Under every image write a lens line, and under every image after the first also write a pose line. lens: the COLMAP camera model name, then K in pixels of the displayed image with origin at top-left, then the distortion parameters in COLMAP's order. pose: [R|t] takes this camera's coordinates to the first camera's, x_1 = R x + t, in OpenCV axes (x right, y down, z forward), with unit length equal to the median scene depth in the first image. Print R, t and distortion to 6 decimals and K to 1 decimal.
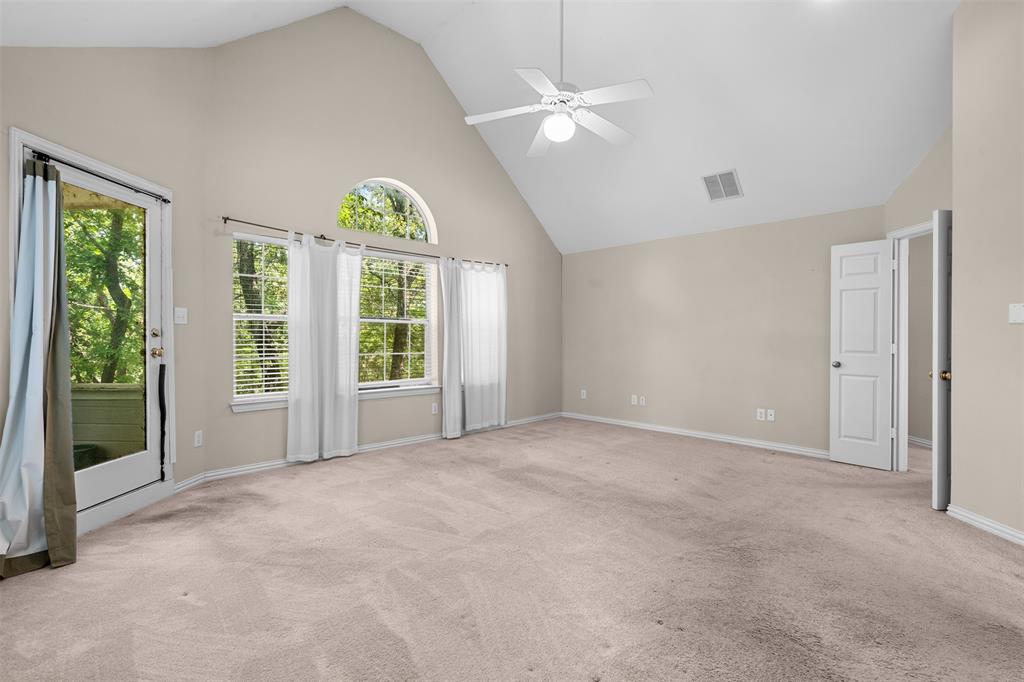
lens RADIAL K [[468.5, 0, 511.0], [0, 468.5, 335.5], [0, 0, 1]] dist [-0.001554, 0.000712]
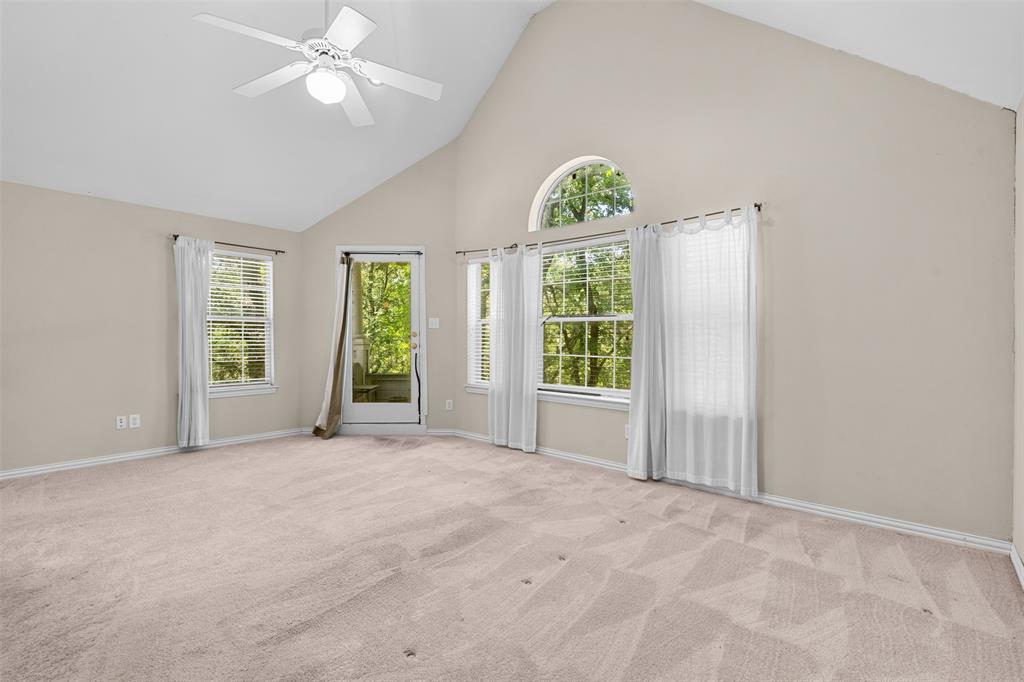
lens RADIAL K [[468.5, 0, 512.2], [0, 468.5, 338.8], [0, 0, 1]] dist [-0.001554, 0.000712]
pose [[0.063810, -0.000632, -0.997962, 0.736425], [-0.001722, 0.999998, -0.000743, 0.008752], [0.997961, 0.001766, 0.063808, 0.976145]]
